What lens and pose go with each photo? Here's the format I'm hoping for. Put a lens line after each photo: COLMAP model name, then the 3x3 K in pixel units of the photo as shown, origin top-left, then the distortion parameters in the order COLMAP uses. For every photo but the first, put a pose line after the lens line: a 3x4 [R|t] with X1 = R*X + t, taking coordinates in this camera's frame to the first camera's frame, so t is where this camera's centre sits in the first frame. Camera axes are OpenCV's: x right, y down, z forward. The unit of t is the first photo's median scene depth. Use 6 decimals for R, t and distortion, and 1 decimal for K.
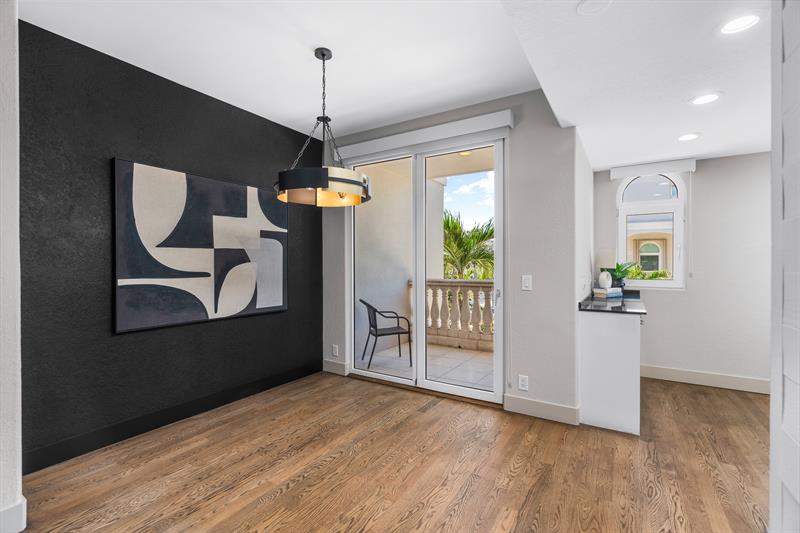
lens RADIAL K [[361.0, 0, 399.2], [0, 361.0, 264.9], [0, 0, 1]] dist [-0.000446, 0.000043]
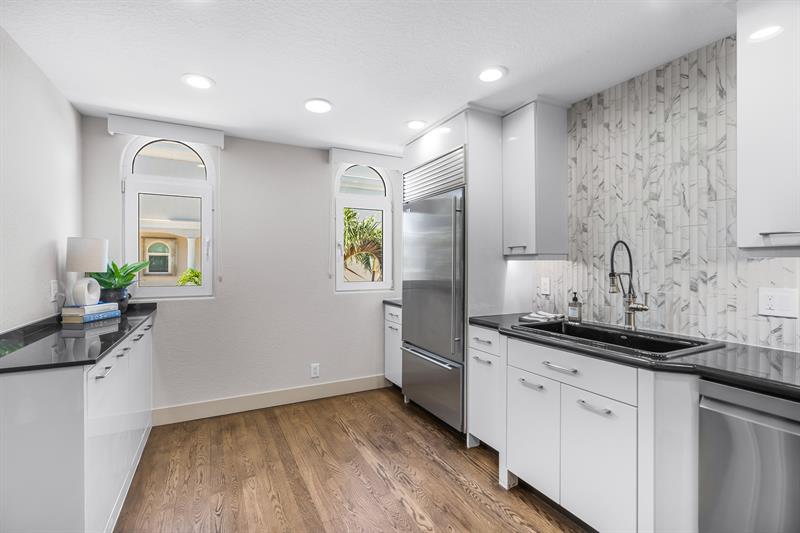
lens RADIAL K [[361.0, 0, 399.2], [0, 361.0, 264.9], [0, 0, 1]] dist [-0.000446, 0.000043]
pose [[0.505666, -0.001633, 0.862728, 0.322187], [0.005198, 0.999986, -0.001154, 0.000951], [-0.862714, 0.005068, 0.505667, 0.259012]]
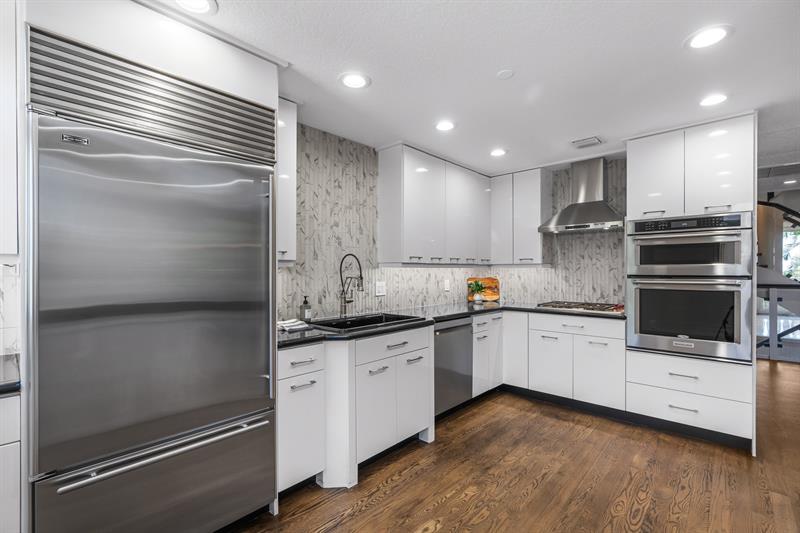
lens RADIAL K [[361.0, 0, 398.9], [0, 361.0, 272.8], [0, 0, 1]] dist [-0.000606, -0.000045]
pose [[-0.981616, 0.000957, 0.190866, 0.692071], [0.003417, 0.999915, 0.012561, -0.003465], [-0.190838, 0.012982, -0.981536, 0.933435]]
